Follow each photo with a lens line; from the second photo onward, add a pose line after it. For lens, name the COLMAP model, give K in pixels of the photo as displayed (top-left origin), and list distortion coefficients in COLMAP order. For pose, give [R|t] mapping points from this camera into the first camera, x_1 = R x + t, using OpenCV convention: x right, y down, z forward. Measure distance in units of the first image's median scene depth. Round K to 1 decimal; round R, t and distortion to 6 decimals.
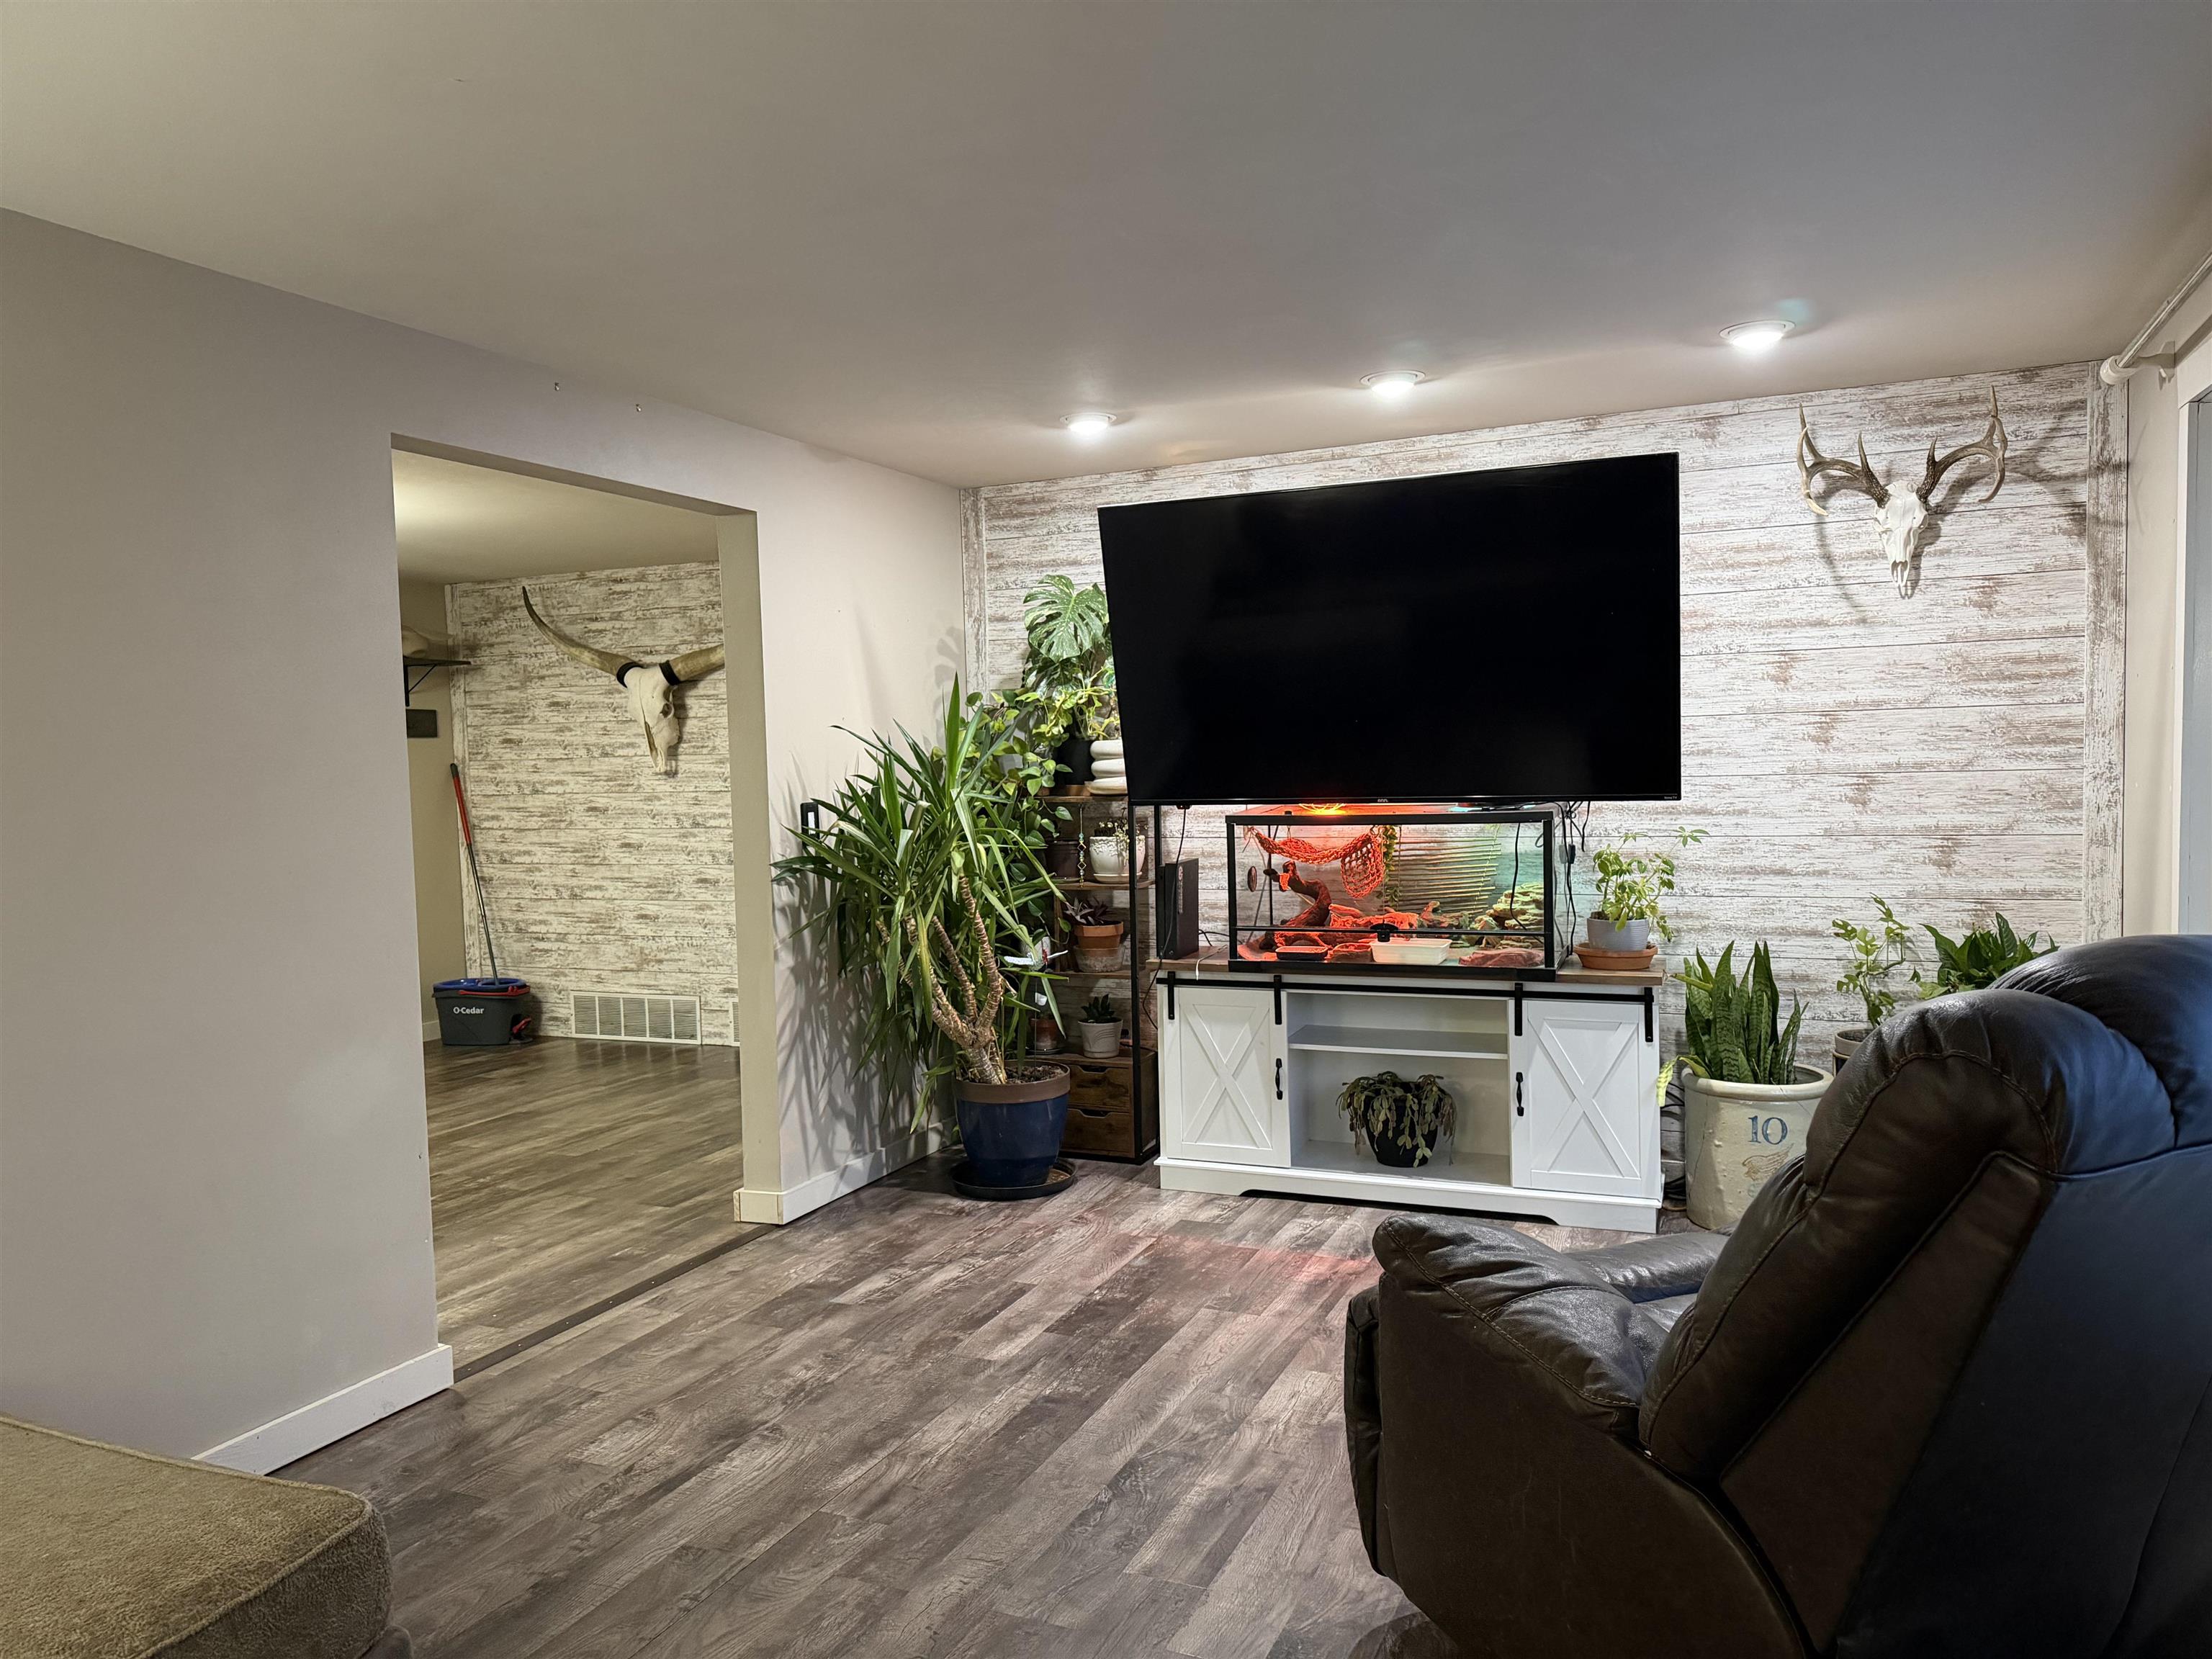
lens RADIAL K [[1551.0, 0, 1118.1], [0, 1551.0, 848.4], [0, 0, 1]] dist [0.083649, -0.104867]
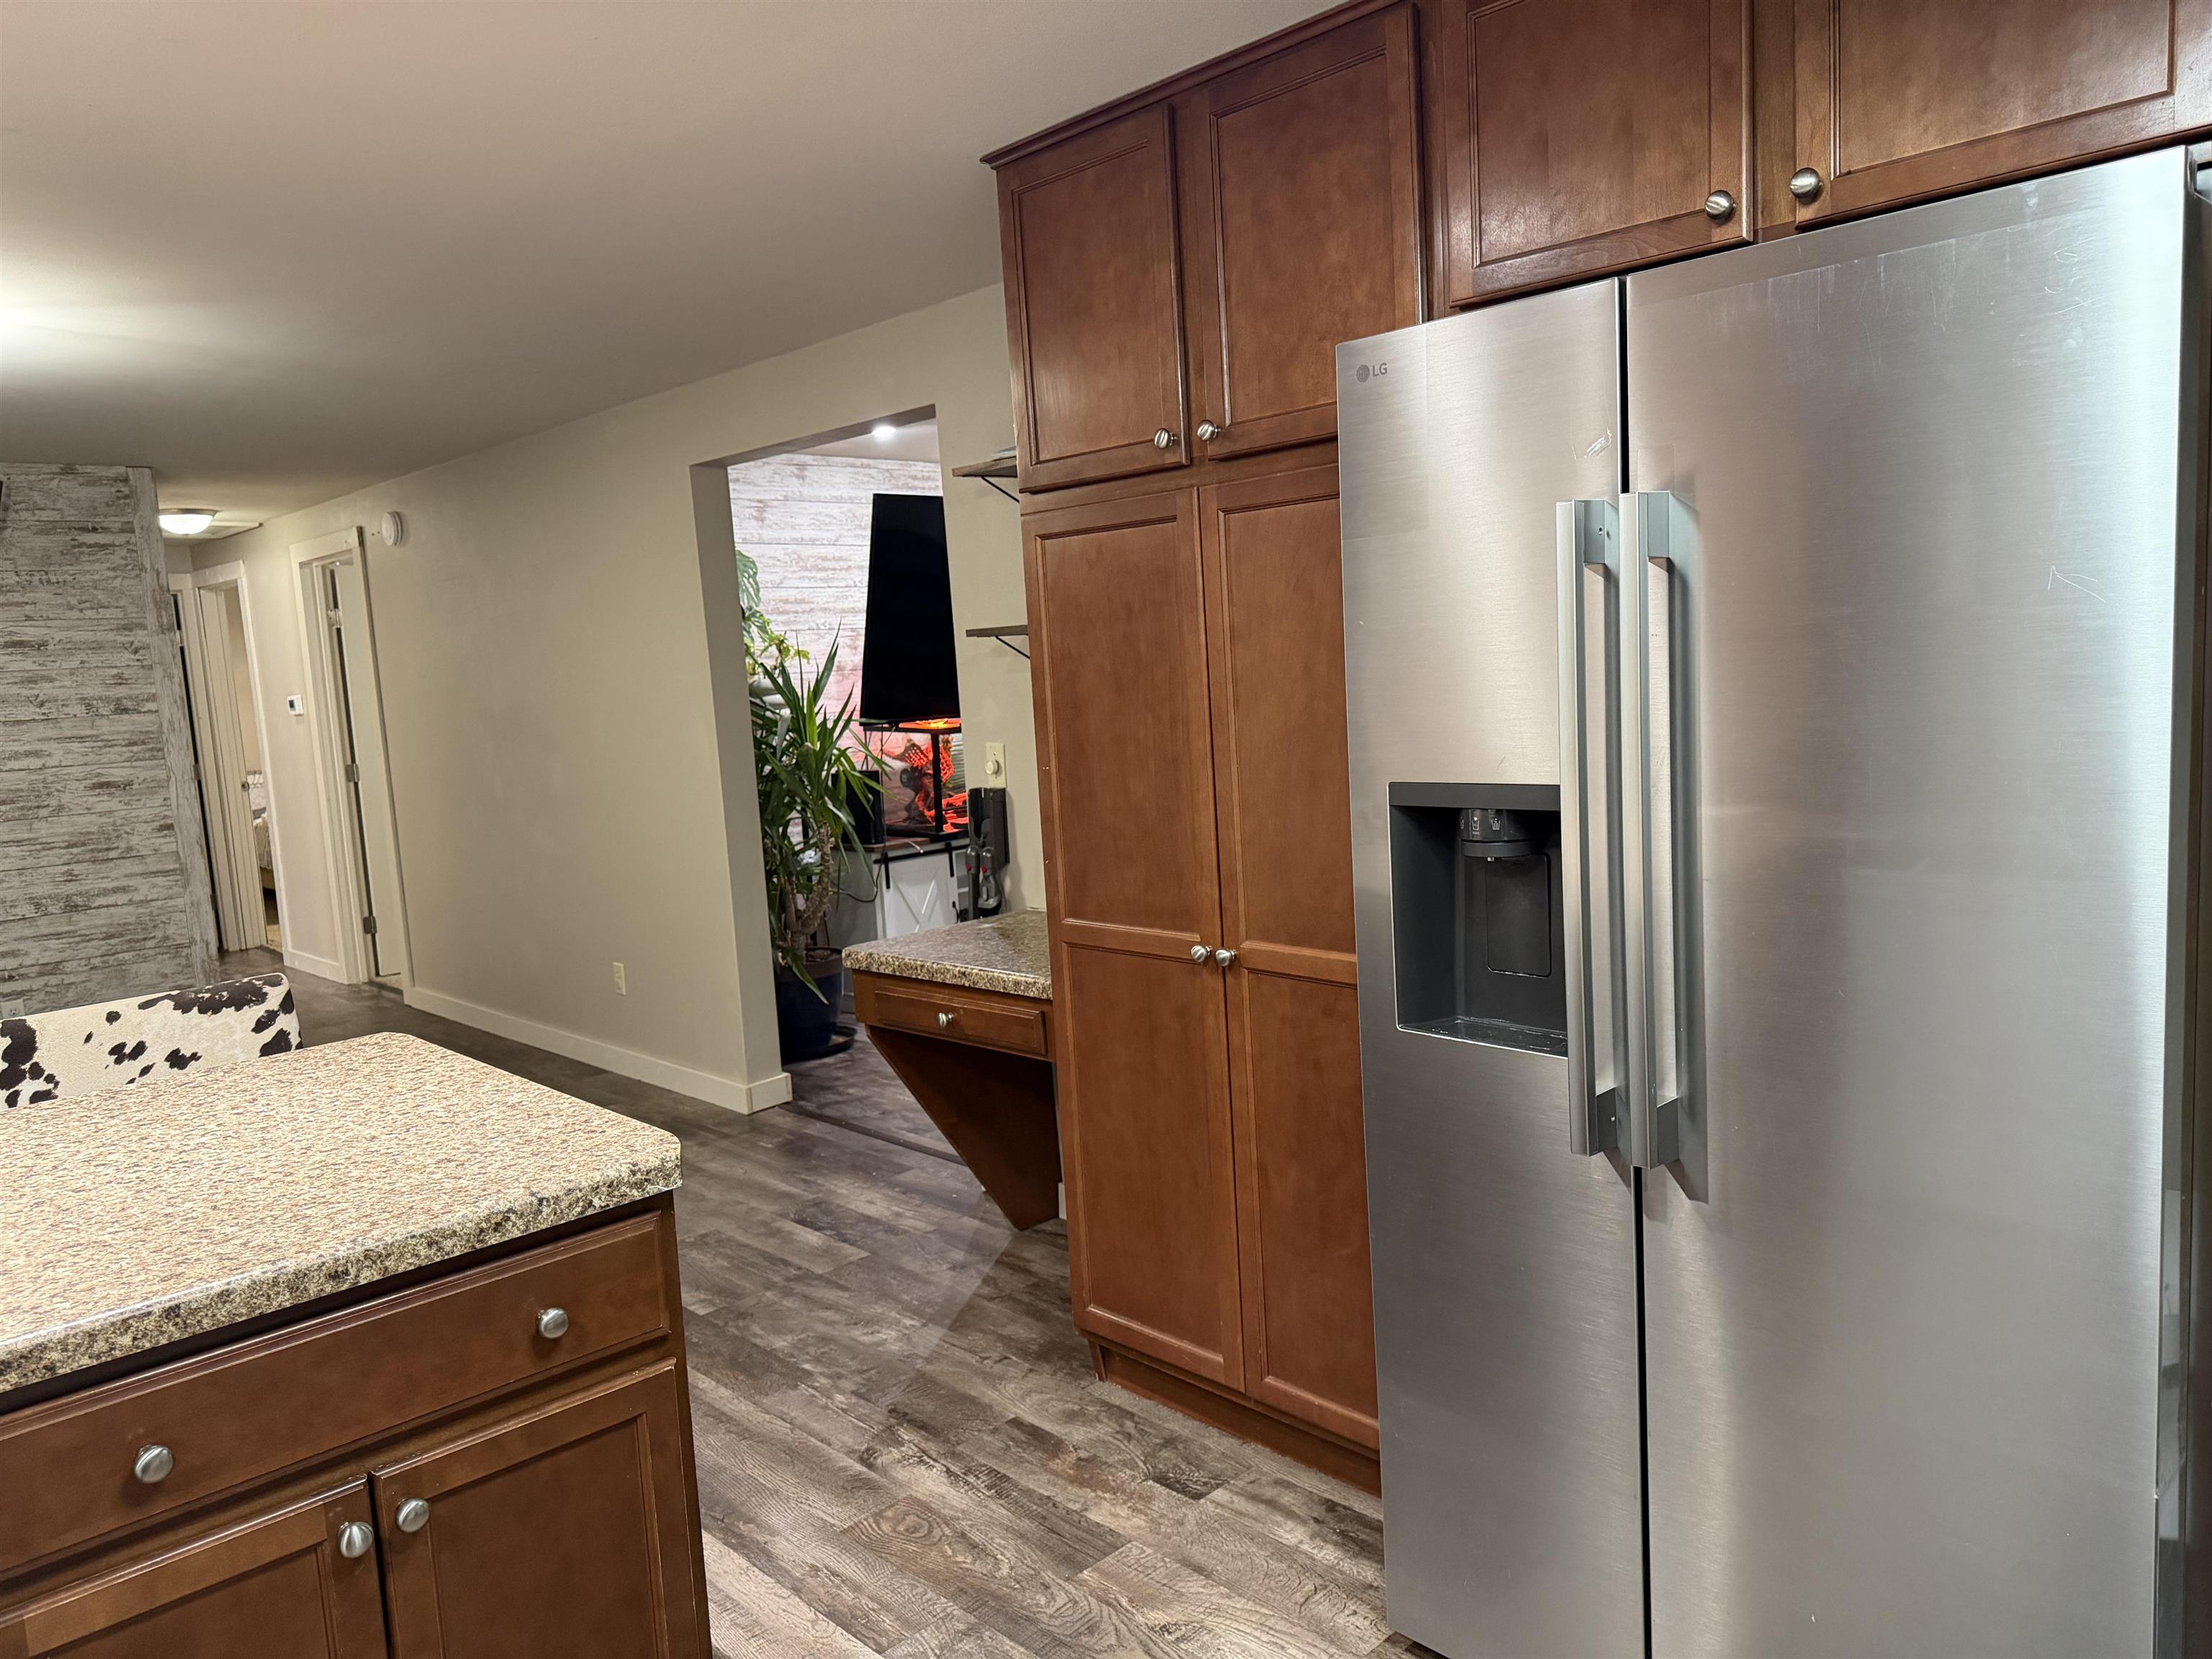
lens RADIAL K [[1551.0, 0, 1104.9], [0, 1551.0, 828.7], [0, 0, 1]] dist [0.083649, -0.104867]
pose [[0.388741, -0.100325, 0.915868, -0.696859], [0.104294, 0.992456, 0.064447, -0.003445], [-0.915425, 0.070466, 0.396272, 0.198169]]
